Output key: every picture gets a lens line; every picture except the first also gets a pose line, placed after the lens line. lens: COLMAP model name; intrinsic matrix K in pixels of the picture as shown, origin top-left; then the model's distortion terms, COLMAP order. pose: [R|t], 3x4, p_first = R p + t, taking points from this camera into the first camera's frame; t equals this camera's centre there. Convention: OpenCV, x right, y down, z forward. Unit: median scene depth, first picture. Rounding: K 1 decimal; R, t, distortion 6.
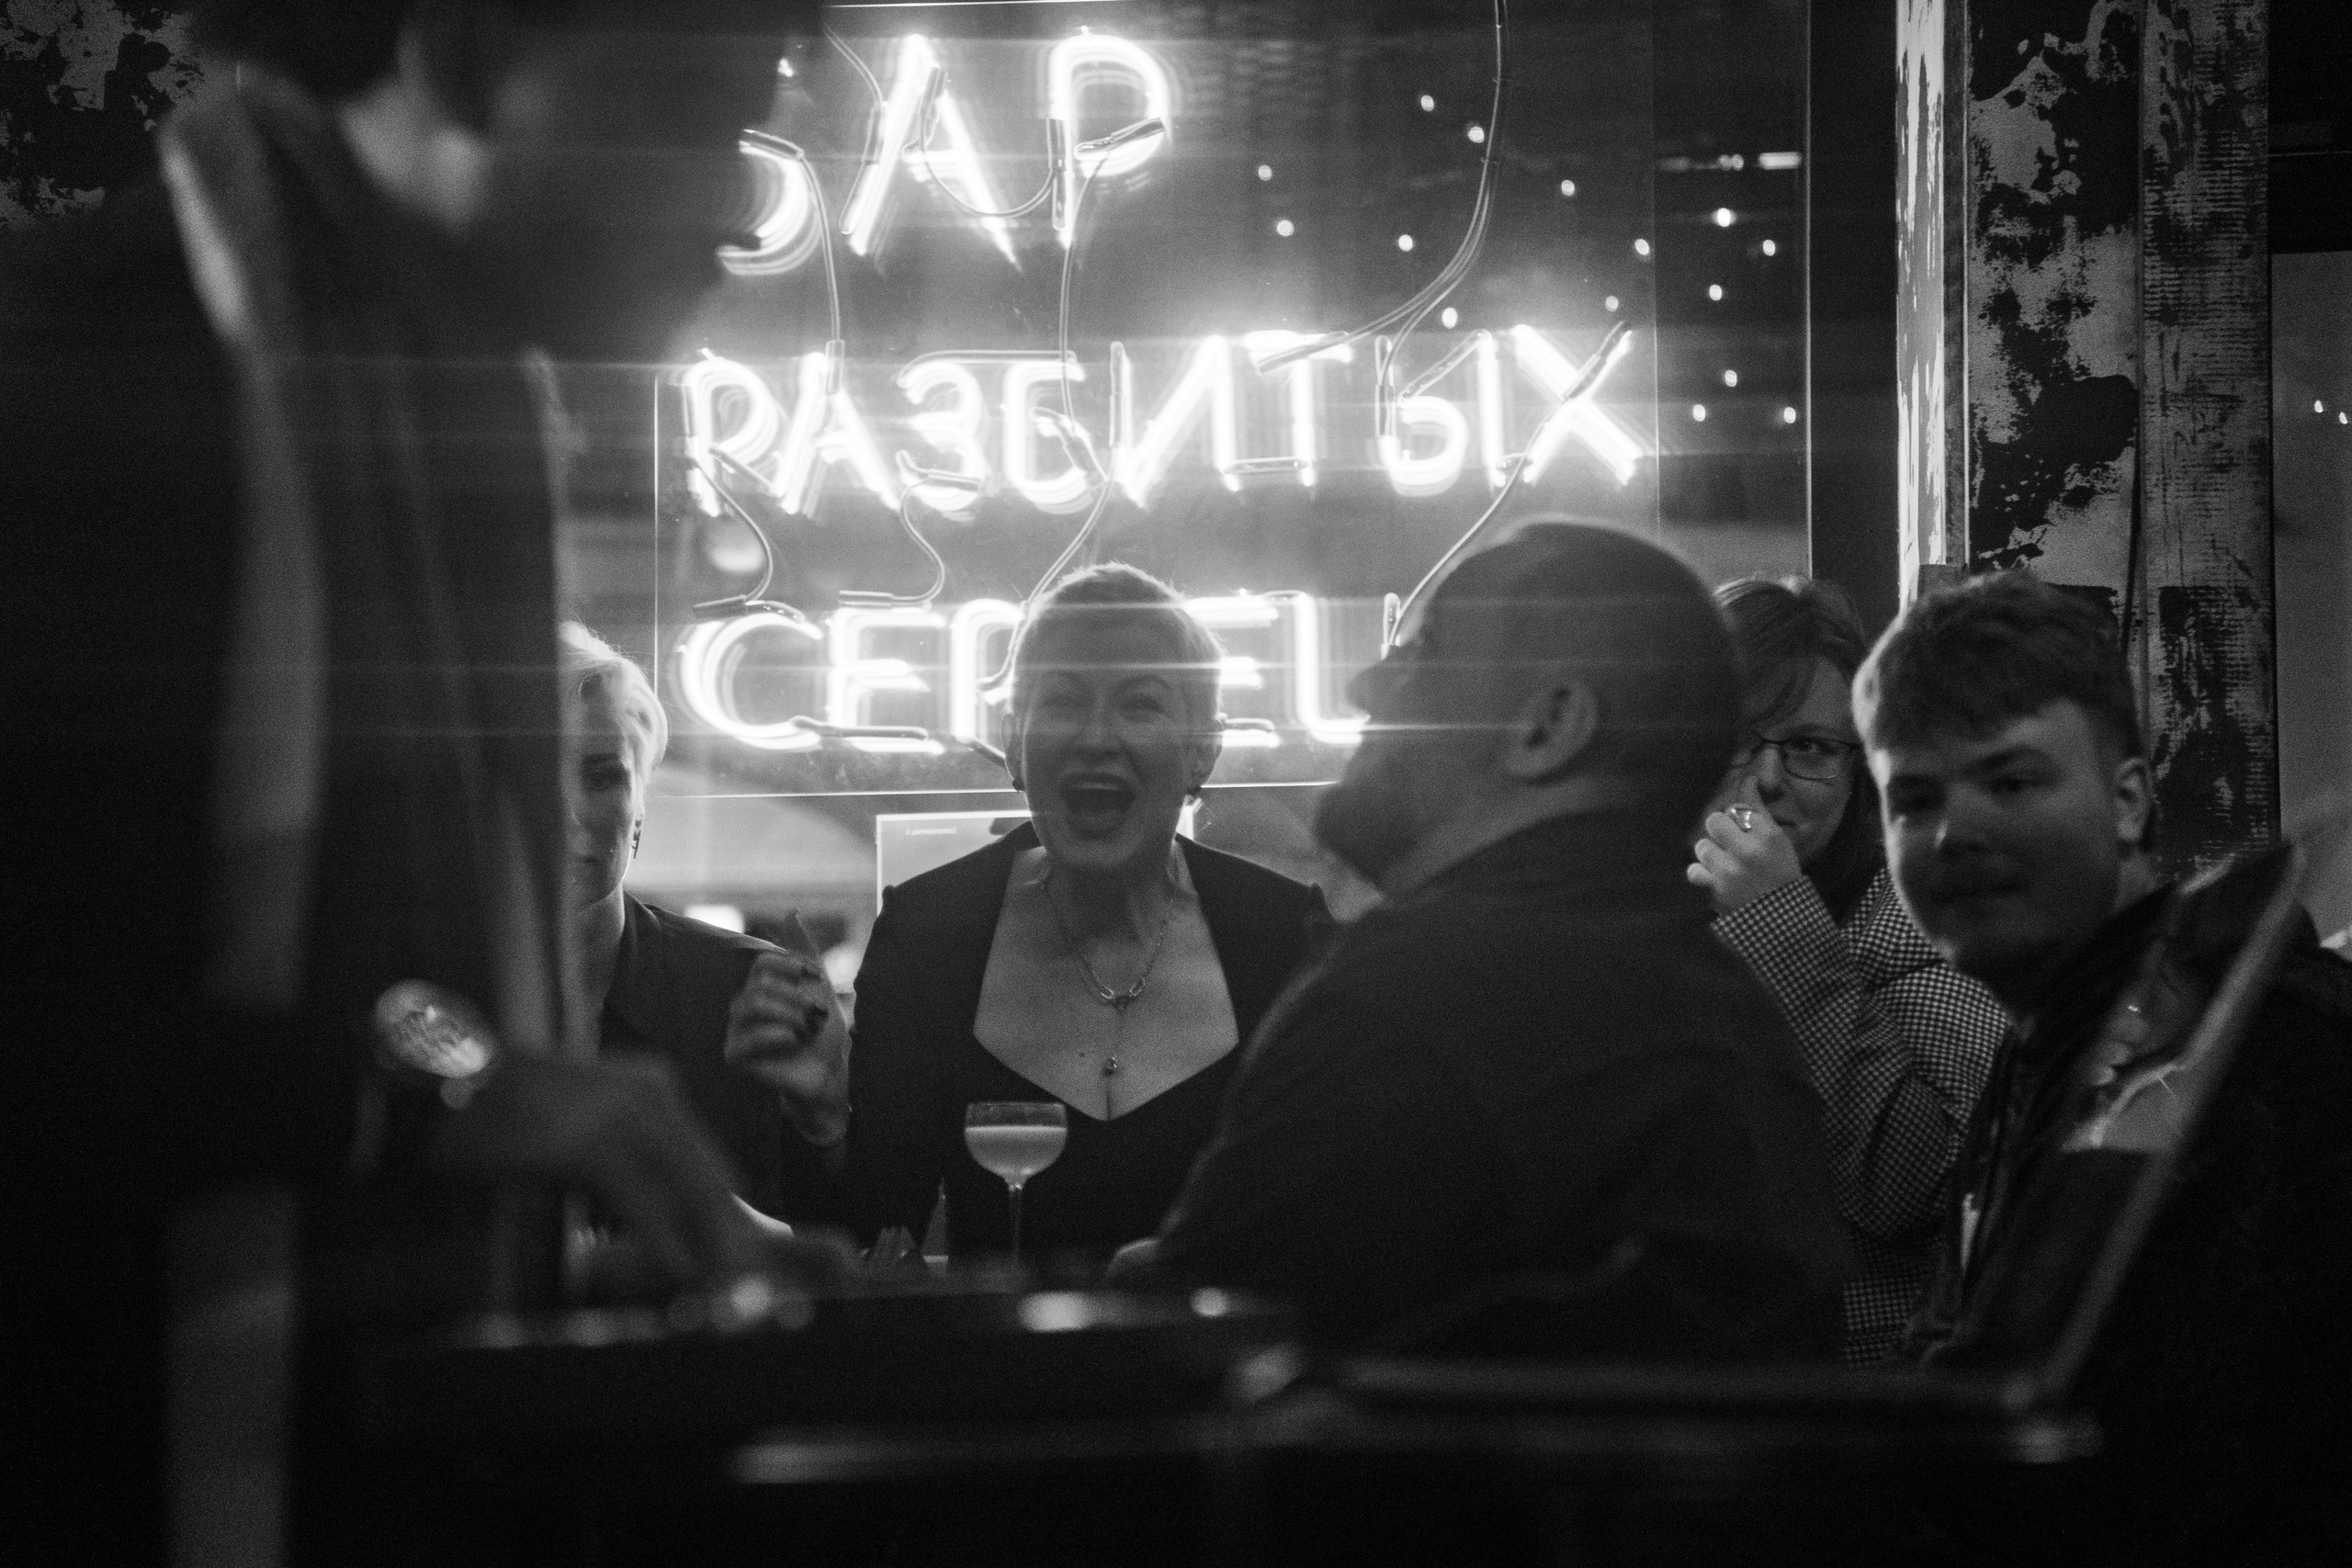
lens RADIAL K [[4752.6, 0, 1183.6], [0, 4752.6, 732.9], [0, 0, 1]] dist [0.529627, 0.407002]
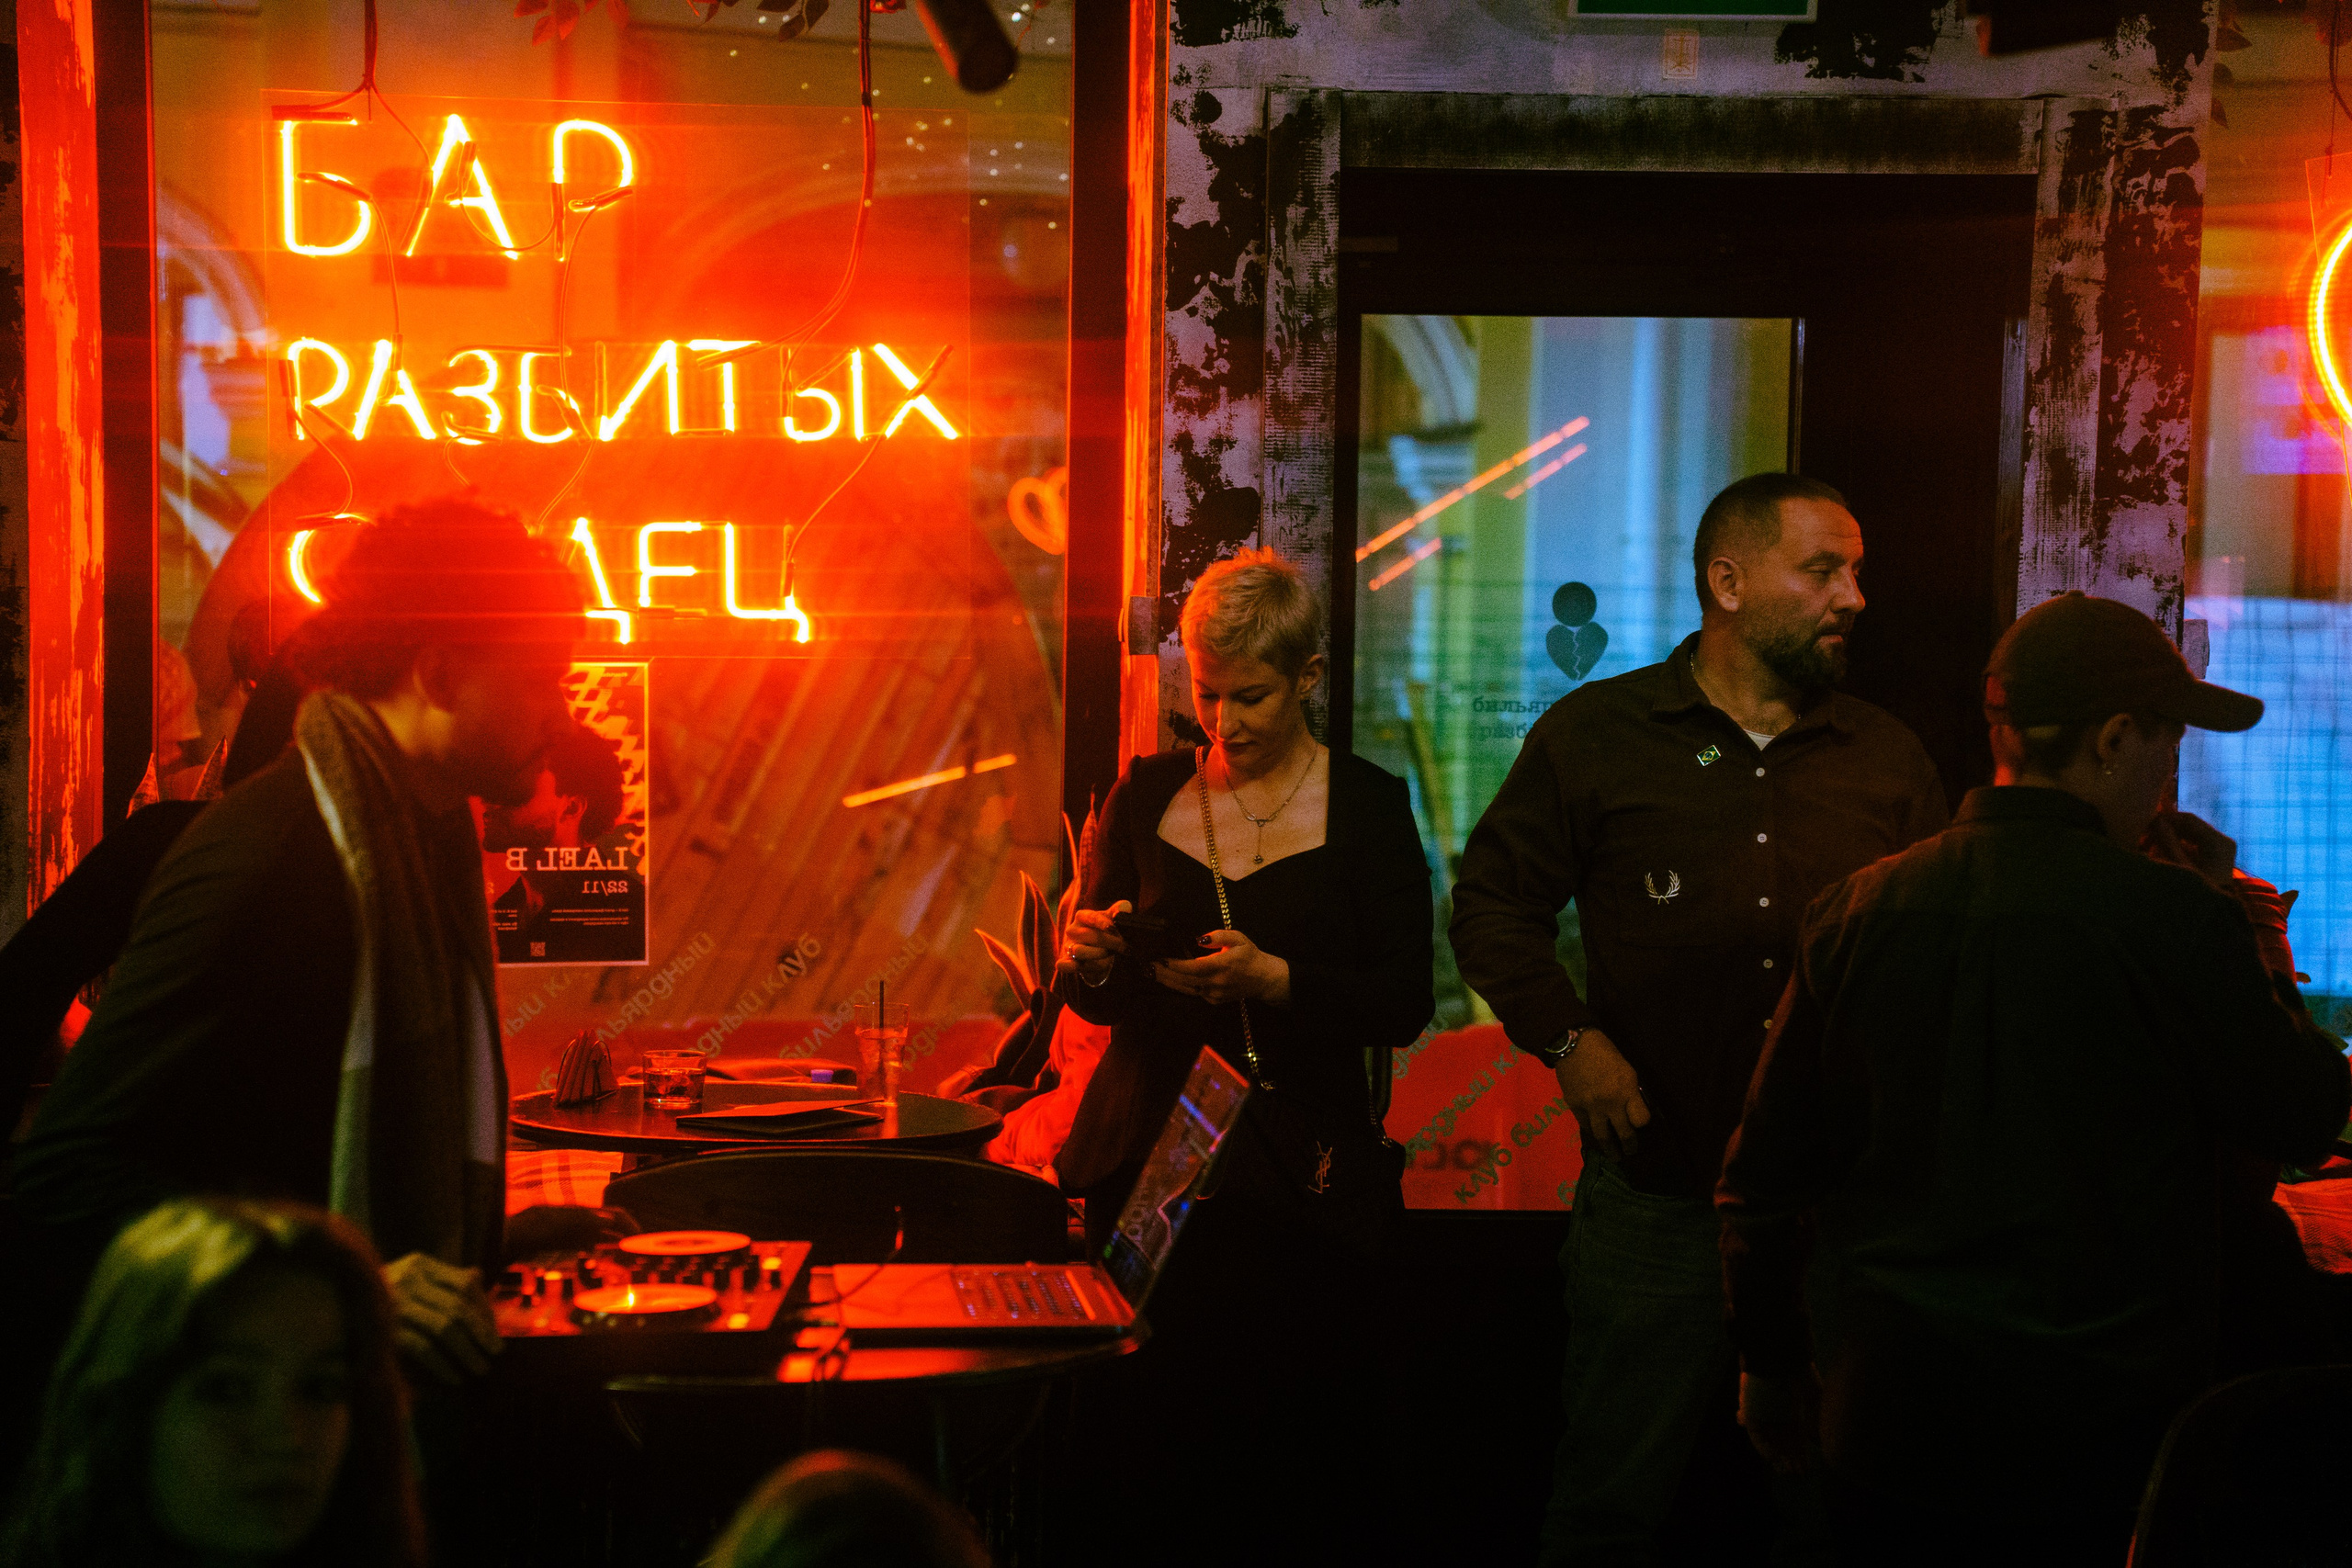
lens RADIAL K [[4713.4, 0, 1128.5], [0, 4713.4, 776.3], [0, 0, 1]] dist [0.423102, 1.413334]
pose [[0.989821, 0.010705, 0.141917, -0.073378], [-0.030168, 0.990289, 0.135714, -0.191096], [-0.139086, -0.138614, 0.980531, -0.570387]]
